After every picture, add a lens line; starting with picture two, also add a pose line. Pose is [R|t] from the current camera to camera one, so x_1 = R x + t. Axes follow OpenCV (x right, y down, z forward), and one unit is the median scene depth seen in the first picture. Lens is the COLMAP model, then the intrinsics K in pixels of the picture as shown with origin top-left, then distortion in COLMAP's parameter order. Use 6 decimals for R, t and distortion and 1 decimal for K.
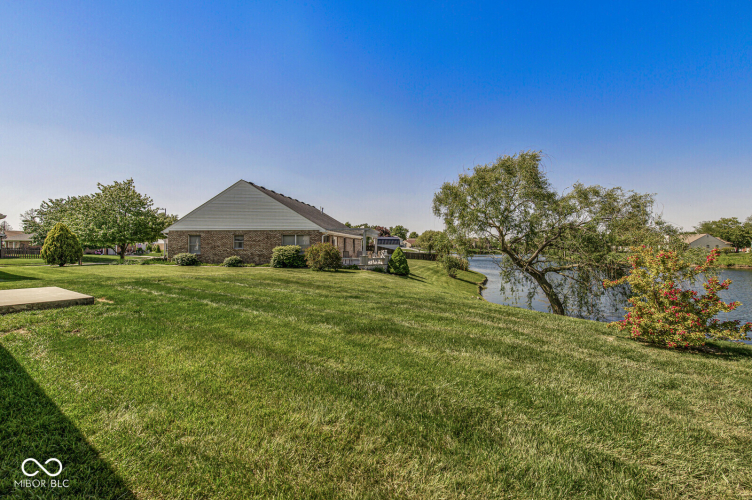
lens RADIAL K [[330.1, 0, 375.8], [0, 330.1, 247.7], [0, 0, 1]] dist [-0.001767, -0.000139]
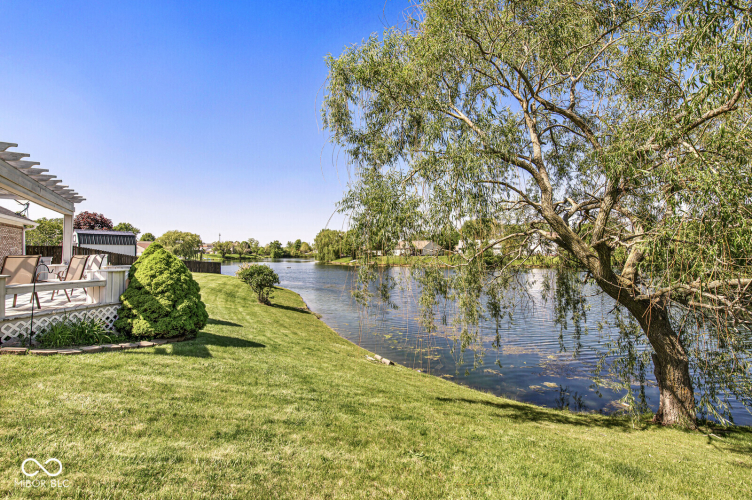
lens RADIAL K [[330.1, 0, 374.4], [0, 330.1, 248.9], [0, 0, 1]] dist [-0.001767, -0.000139]
pose [[0.748964, -0.003039, 0.662604, 0.010096], [0.011781, 0.999892, -0.008730, 0.007331], [-0.662506, 0.014344, 0.748919, 0.483747]]
